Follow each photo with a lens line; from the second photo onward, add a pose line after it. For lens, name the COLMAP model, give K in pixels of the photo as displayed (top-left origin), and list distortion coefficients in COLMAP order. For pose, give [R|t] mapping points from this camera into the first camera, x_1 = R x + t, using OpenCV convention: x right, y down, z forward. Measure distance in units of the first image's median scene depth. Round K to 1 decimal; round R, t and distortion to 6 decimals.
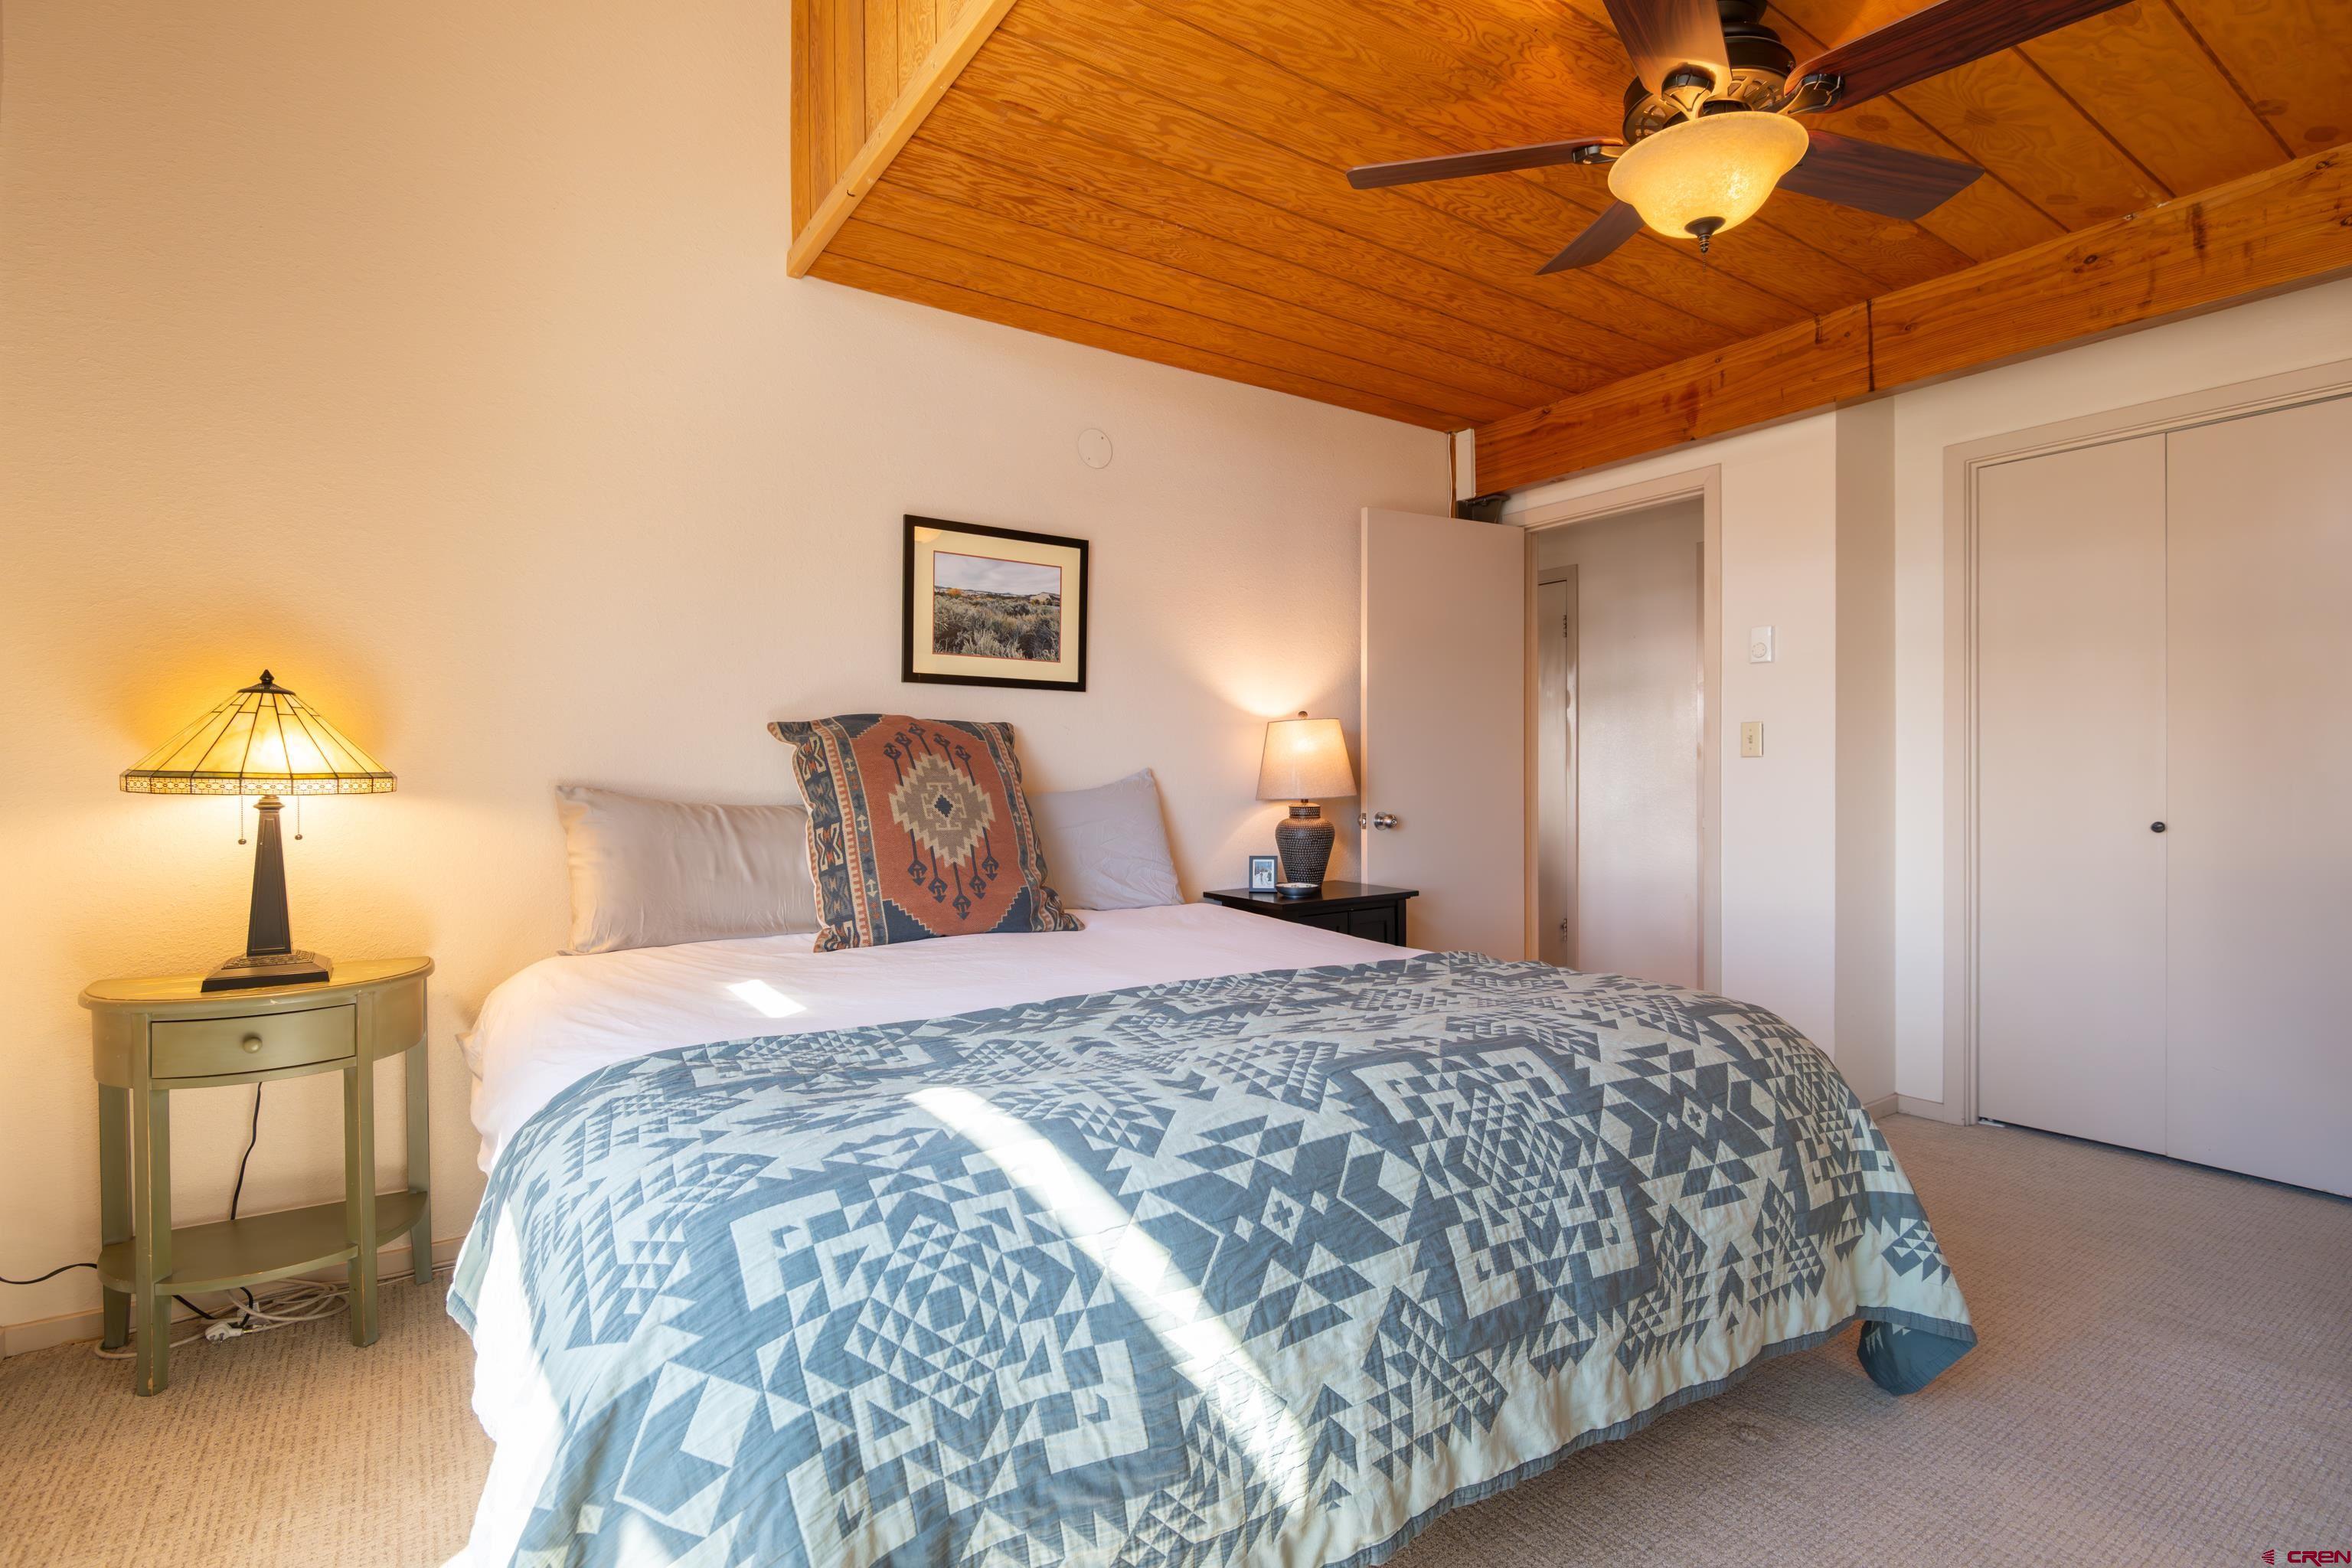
lens RADIAL K [[1118.2, 0, 1170.6], [0, 1118.2, 756.1], [0, 0, 1]] dist [0.010565, -0.010951]
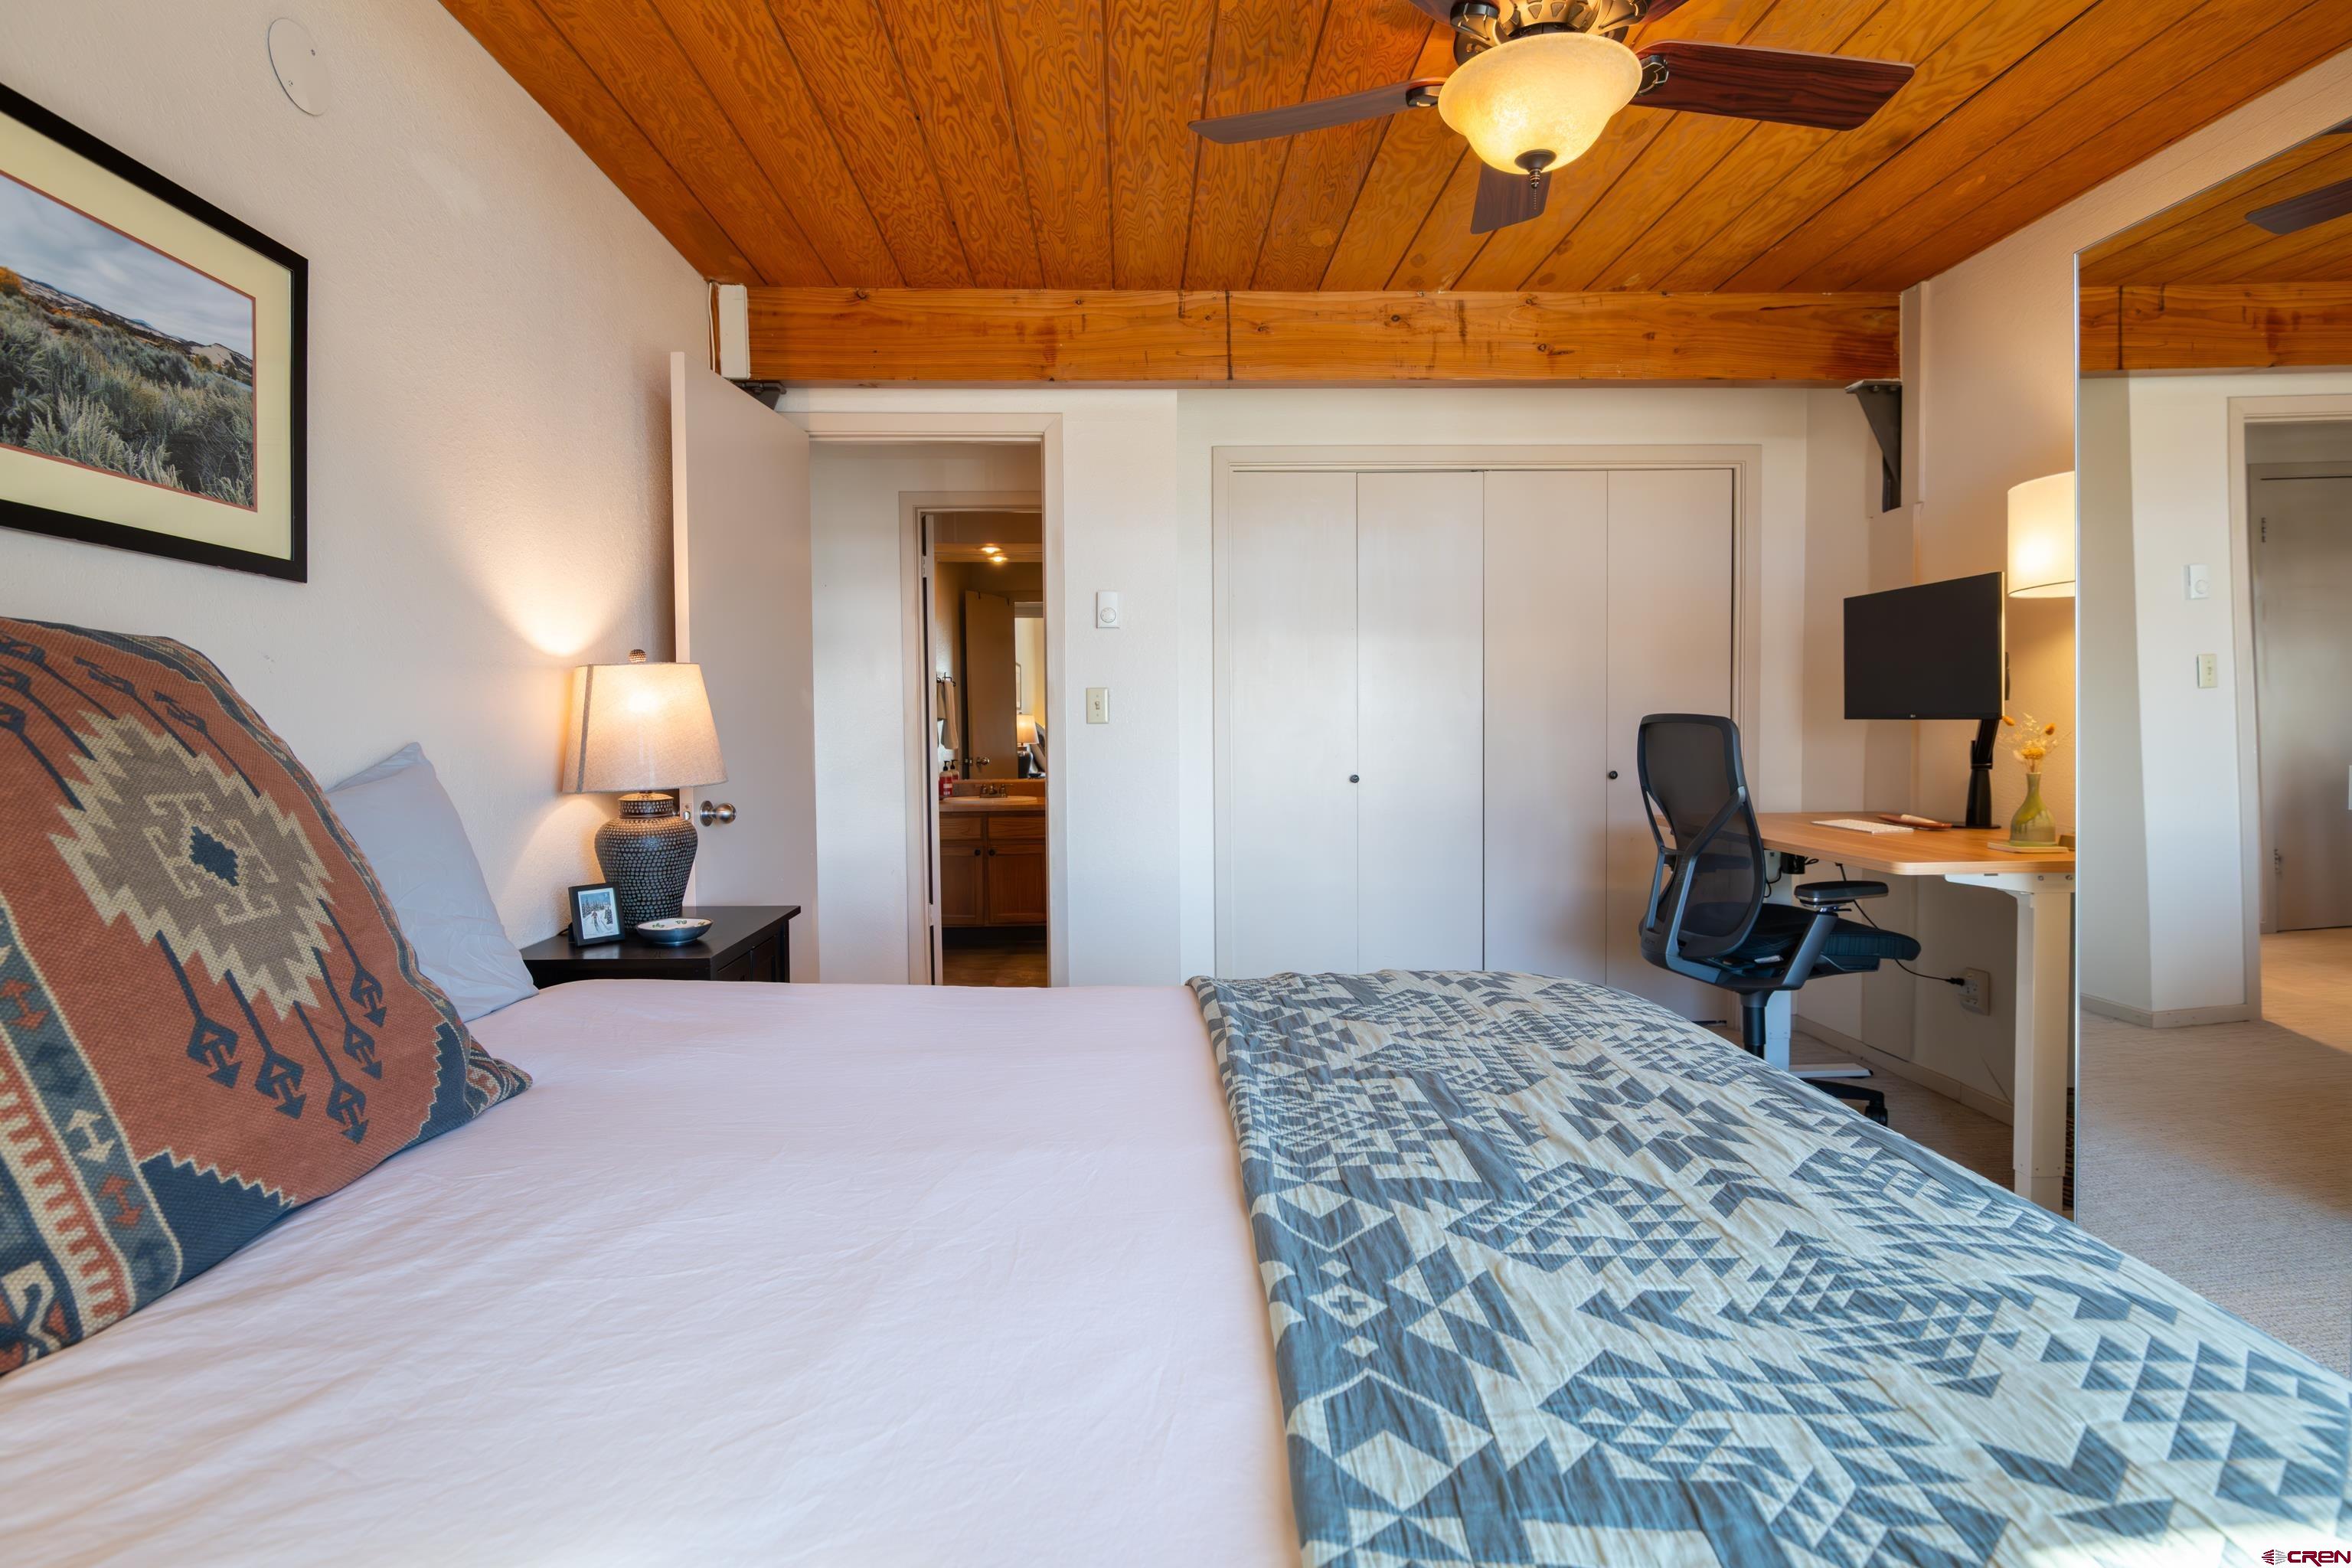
lens RADIAL K [[1118.2, 0, 1170.6], [0, 1118.2, 756.1], [0, 0, 1]] dist [0.010565, -0.010951]
pose [[0.525260, -0.023541, 0.850616, -0.300106], [-0.005336, 0.999506, 0.030957, -0.001303], [-0.850925, -0.020799, 0.524875, 0.461657]]
